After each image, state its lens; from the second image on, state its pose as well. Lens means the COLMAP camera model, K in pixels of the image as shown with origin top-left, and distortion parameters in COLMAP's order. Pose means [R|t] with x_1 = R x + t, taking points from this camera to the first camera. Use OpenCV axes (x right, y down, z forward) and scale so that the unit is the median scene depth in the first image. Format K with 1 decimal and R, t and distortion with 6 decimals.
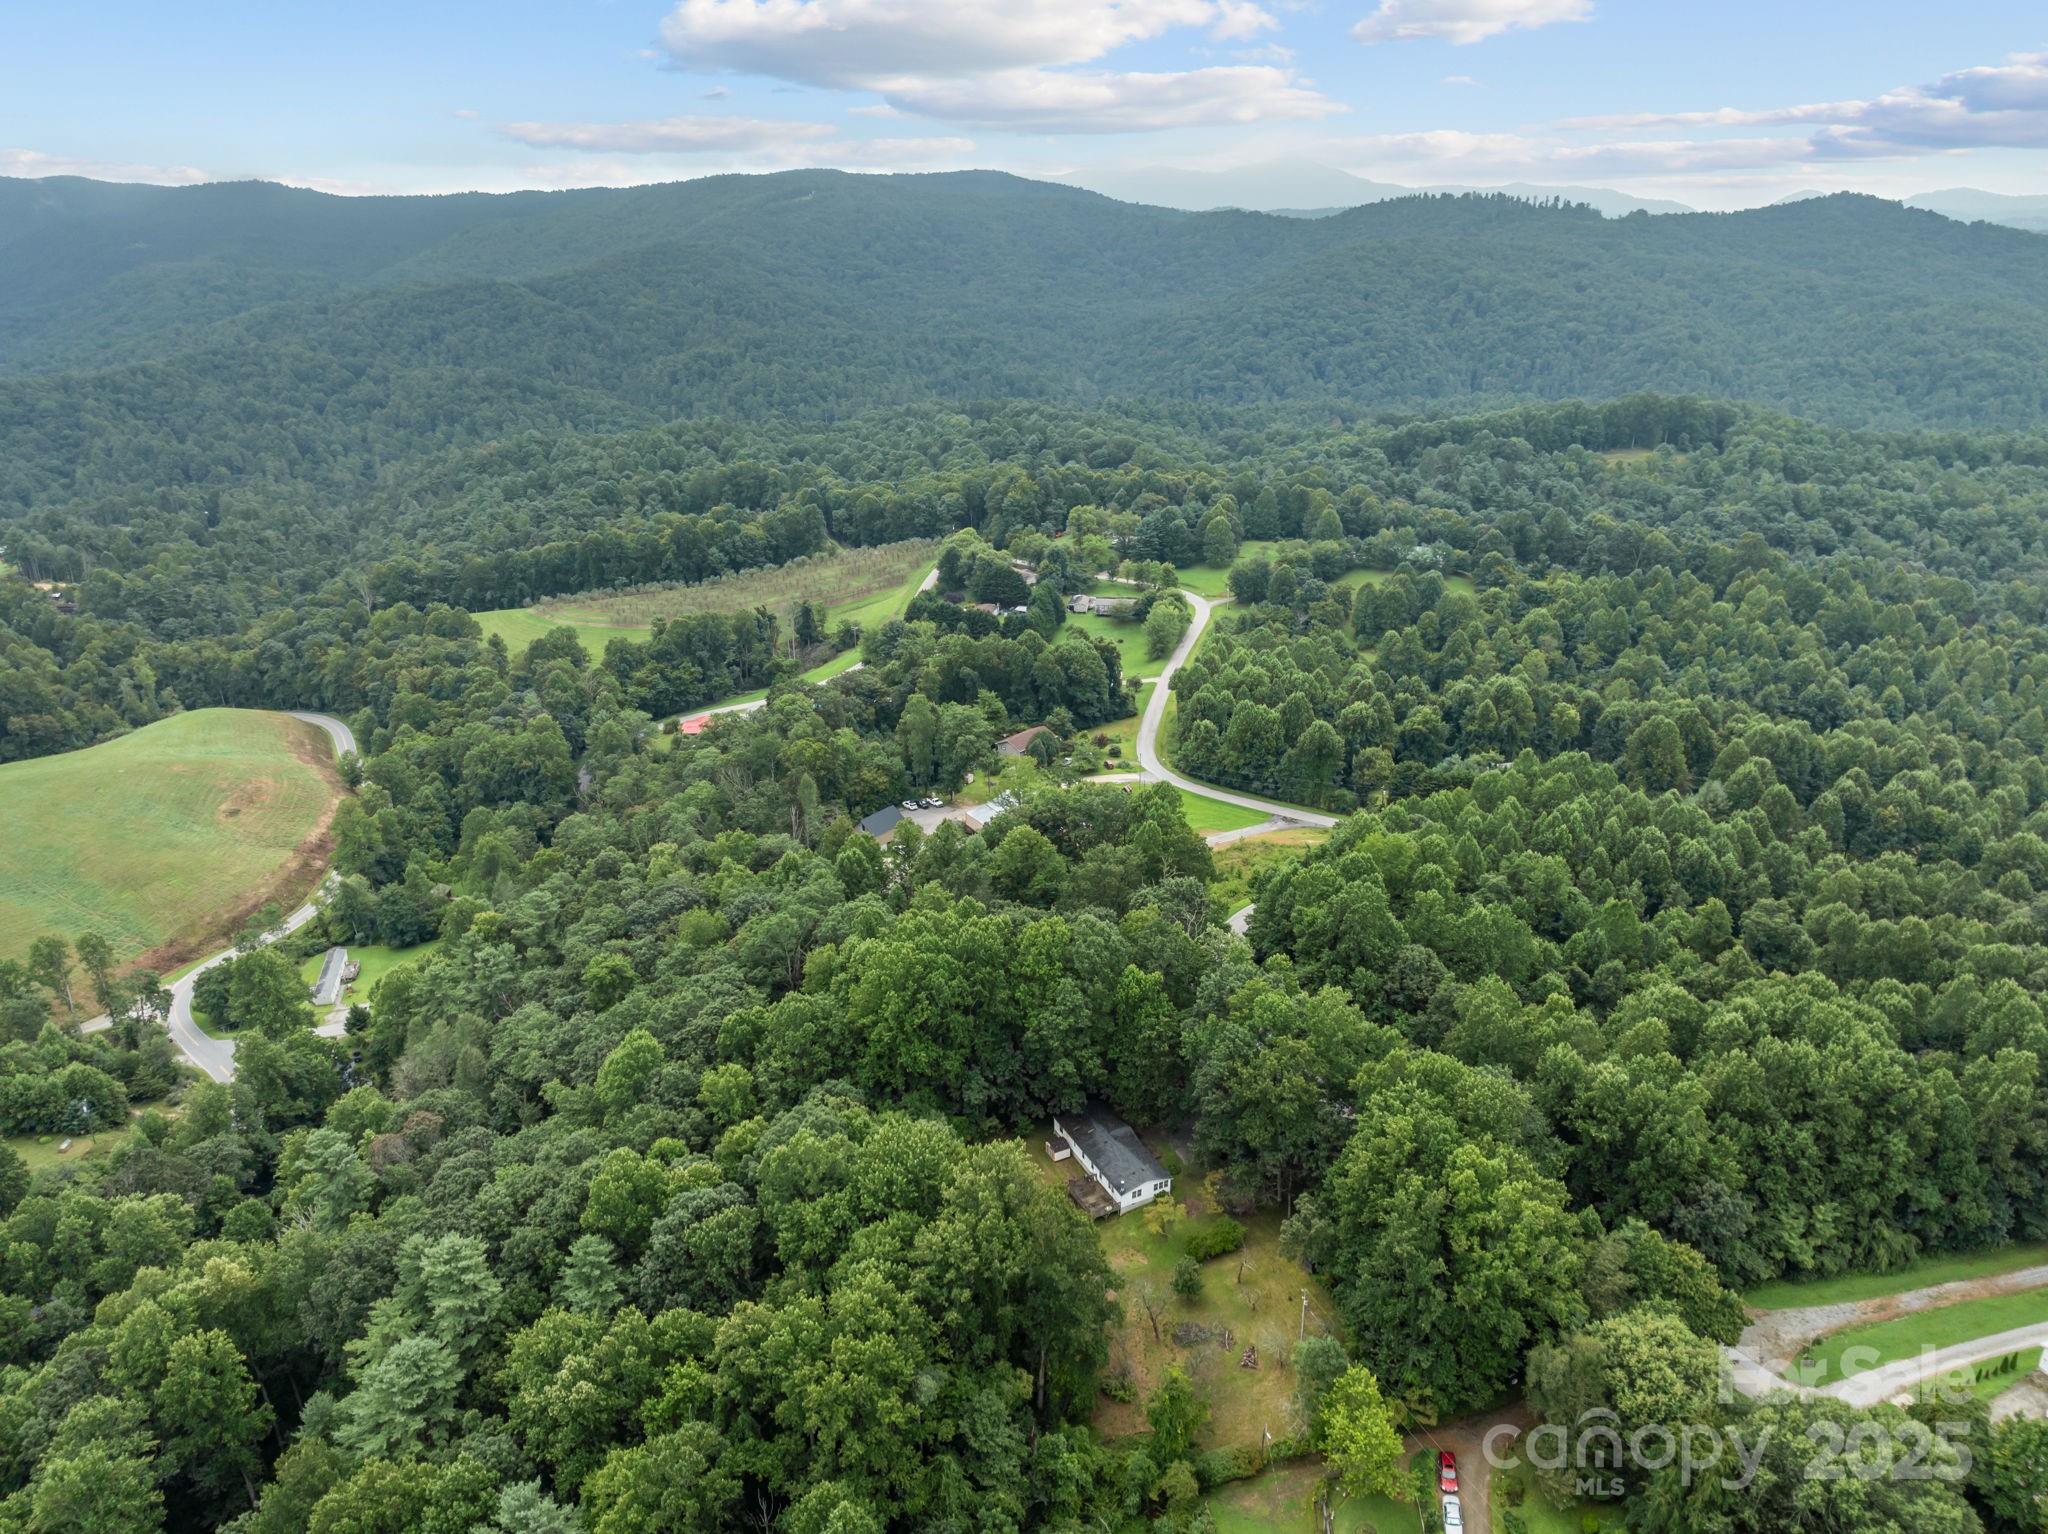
lens RADIAL K [[1454.5, 0, 1019.1], [0, 1454.5, 763.4], [0, 0, 1]] dist [-0.031526, -0.004597]
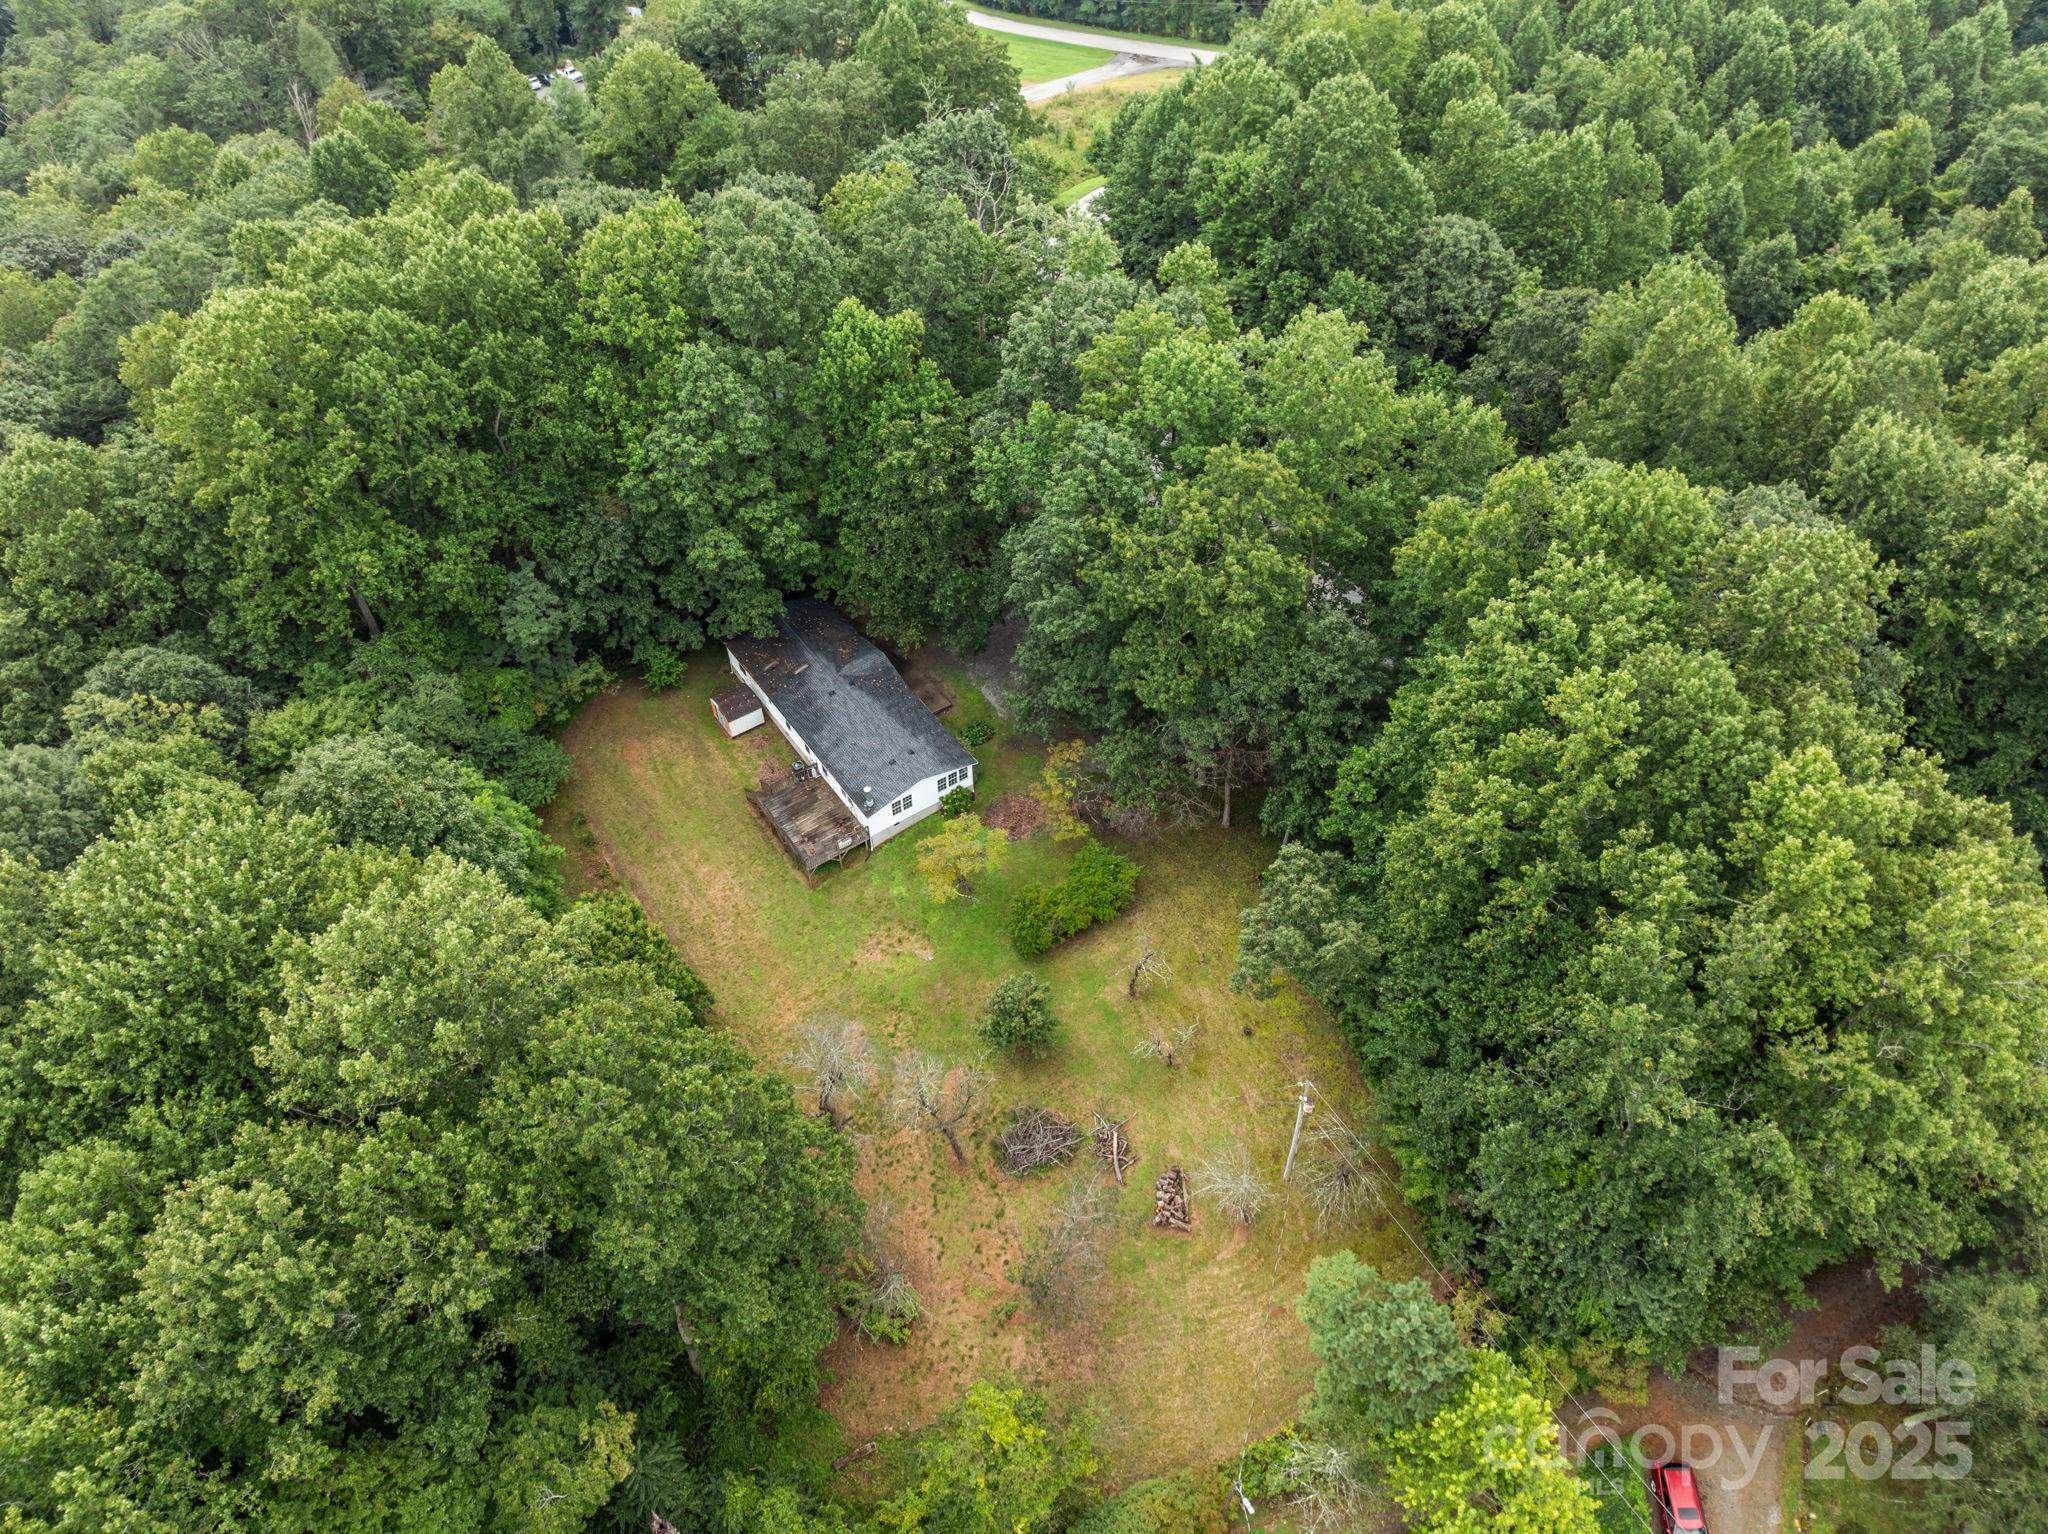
lens RADIAL K [[1454.5, 0, 1019.1], [0, 1454.5, 763.4], [0, 0, 1]] dist [-0.031526, -0.004597]
pose [[0.989640, -0.108932, 0.093518, 0.073321], [0.060583, 0.907409, 0.415859, 0.089158], [-0.130160, -0.405885, 0.904608, 0.556216]]
